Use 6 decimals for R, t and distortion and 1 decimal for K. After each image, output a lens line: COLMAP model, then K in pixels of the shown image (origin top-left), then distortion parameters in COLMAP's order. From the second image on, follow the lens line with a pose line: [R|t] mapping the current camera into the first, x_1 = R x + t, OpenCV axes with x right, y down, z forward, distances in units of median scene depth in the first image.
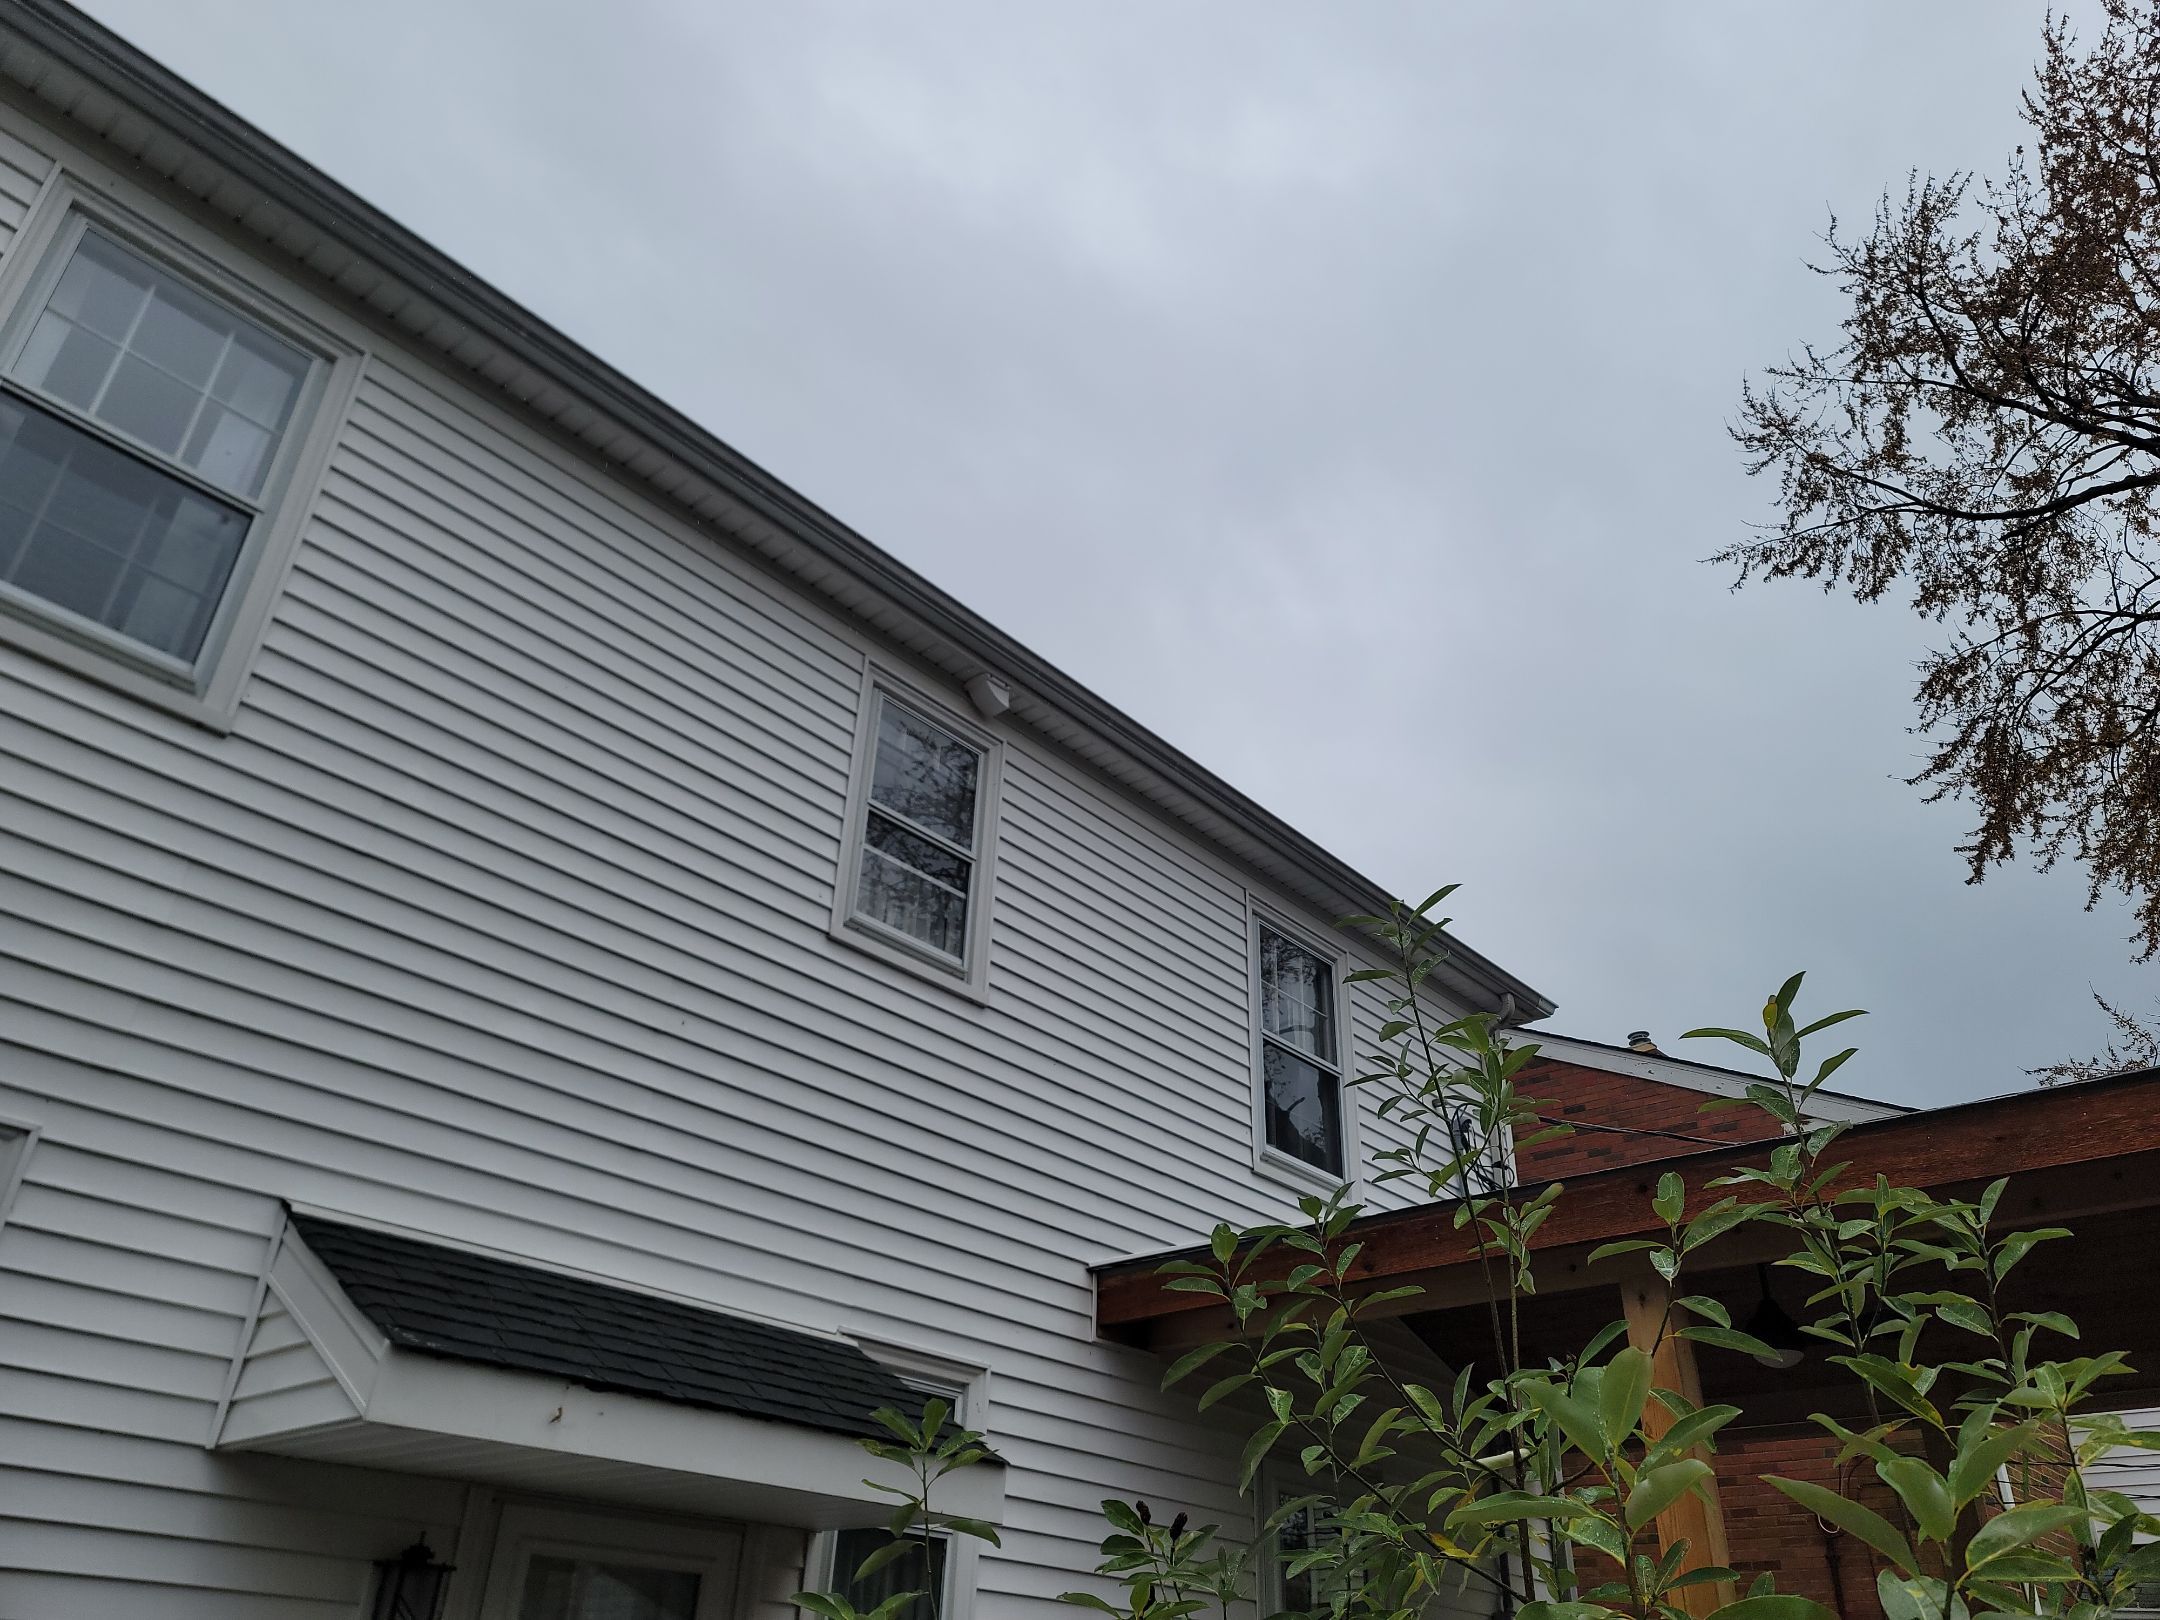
lens RADIAL K [[1576.2, 0, 1090.8], [0, 1576.2, 787.8], [0, 0, 1]] dist [0.069020, -0.053062]
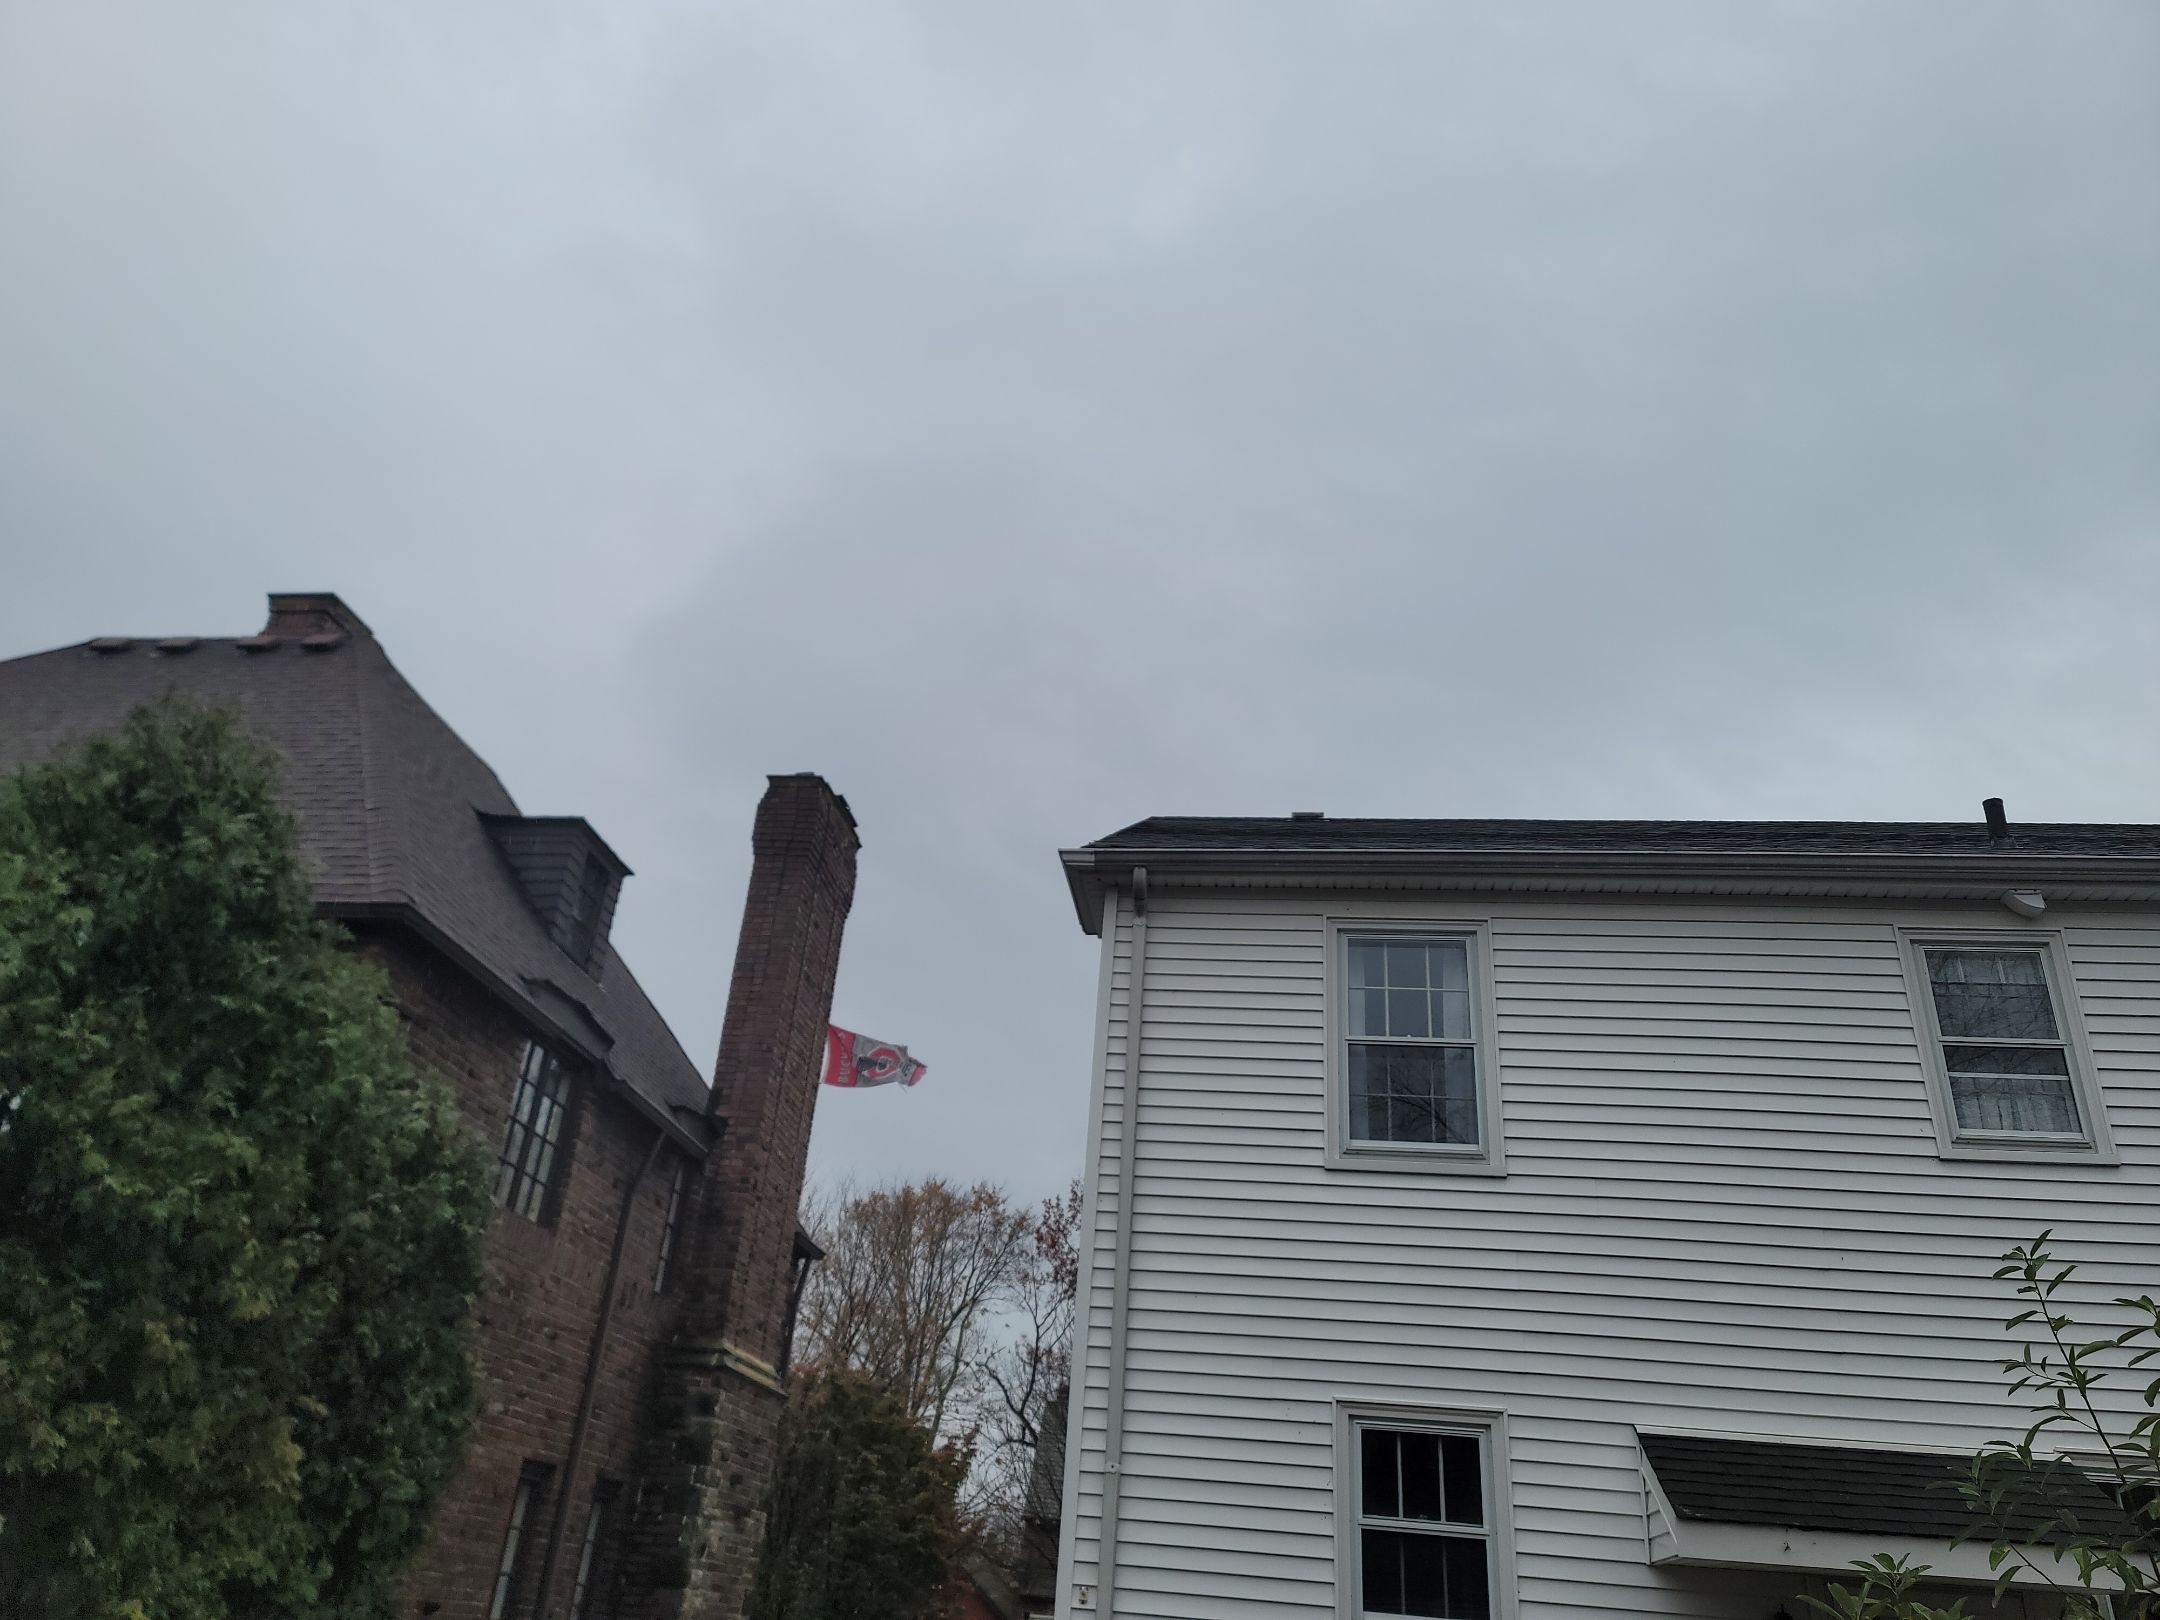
lens RADIAL K [[1576.2, 0, 1069.0], [0, 1576.2, 781.4], [0, 0, 1]] dist [0.069020, -0.053062]
pose [[0.555846, -0.389045, -0.734629, 0.551100], [0.380872, 0.904700, -0.190930, -0.219368], [0.738899, -0.173672, 0.651050, -0.395332]]
